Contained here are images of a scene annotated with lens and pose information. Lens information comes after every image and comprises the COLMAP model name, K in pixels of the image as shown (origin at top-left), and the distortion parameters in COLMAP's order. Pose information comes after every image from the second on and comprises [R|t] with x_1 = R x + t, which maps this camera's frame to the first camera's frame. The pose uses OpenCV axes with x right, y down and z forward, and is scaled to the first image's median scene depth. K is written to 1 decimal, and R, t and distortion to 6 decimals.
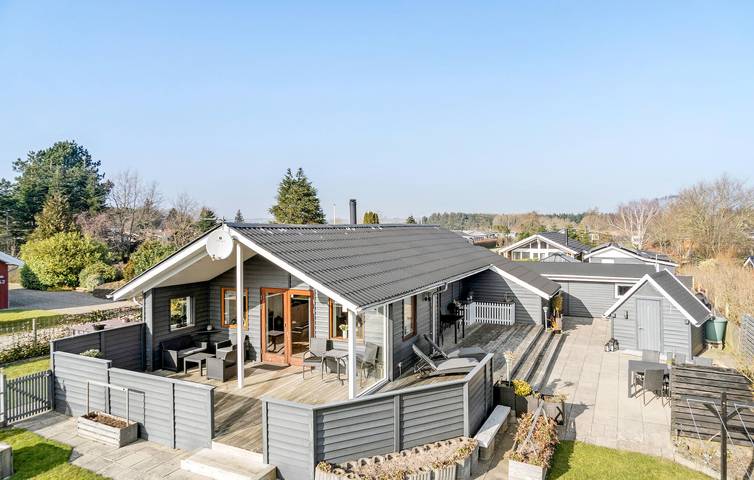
lens RADIAL K [[483.5, 0, 377.7], [0, 483.5, 261.0], [0, 0, 1]] dist [-0.037831, -0.000108]
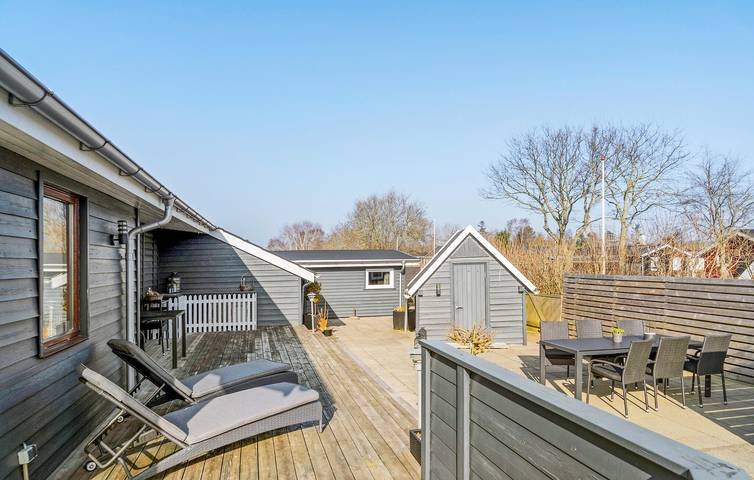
lens RADIAL K [[483.5, 0, 377.7], [0, 483.5, 261.0], [0, 0, 1]] dist [-0.037831, -0.000108]
pose [[0.763794, 0.000428, 0.645460, 0.019091], [0.050860, 0.996851, -0.060846, 0.093157], [-0.643453, 0.079302, 0.761367, 0.461932]]
